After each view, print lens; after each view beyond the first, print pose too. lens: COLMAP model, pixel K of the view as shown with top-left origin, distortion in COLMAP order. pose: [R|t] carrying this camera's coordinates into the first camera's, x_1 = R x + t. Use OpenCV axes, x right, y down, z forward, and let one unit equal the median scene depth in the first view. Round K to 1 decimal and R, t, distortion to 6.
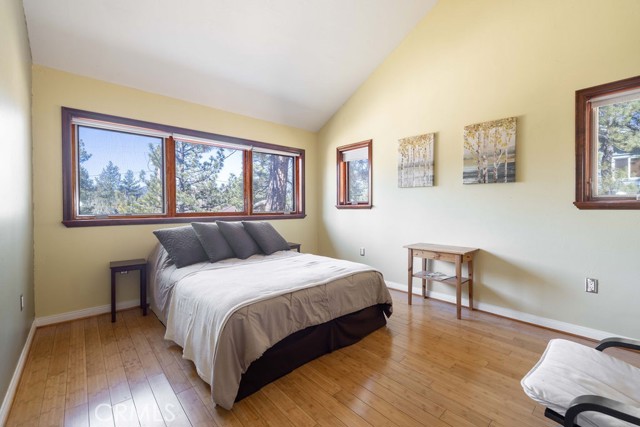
lens RADIAL K [[269.7, 0, 304.1], [0, 269.7, 212.1], [0, 0, 1]] dist [0.000493, 0.000273]
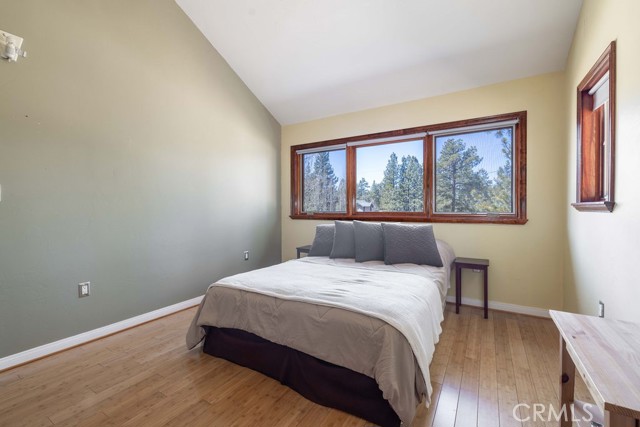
lens RADIAL K [[271.7, 0, 323.3], [0, 271.7, 208.5], [0, 0, 1]] dist [0.002419, 0.000247]
pose [[0.321585, 0.004975, -0.946868, 0.685423], [-0.015998, 0.999872, -0.000180, -0.013729], [0.946745, 0.015206, 0.321624, 0.626180]]
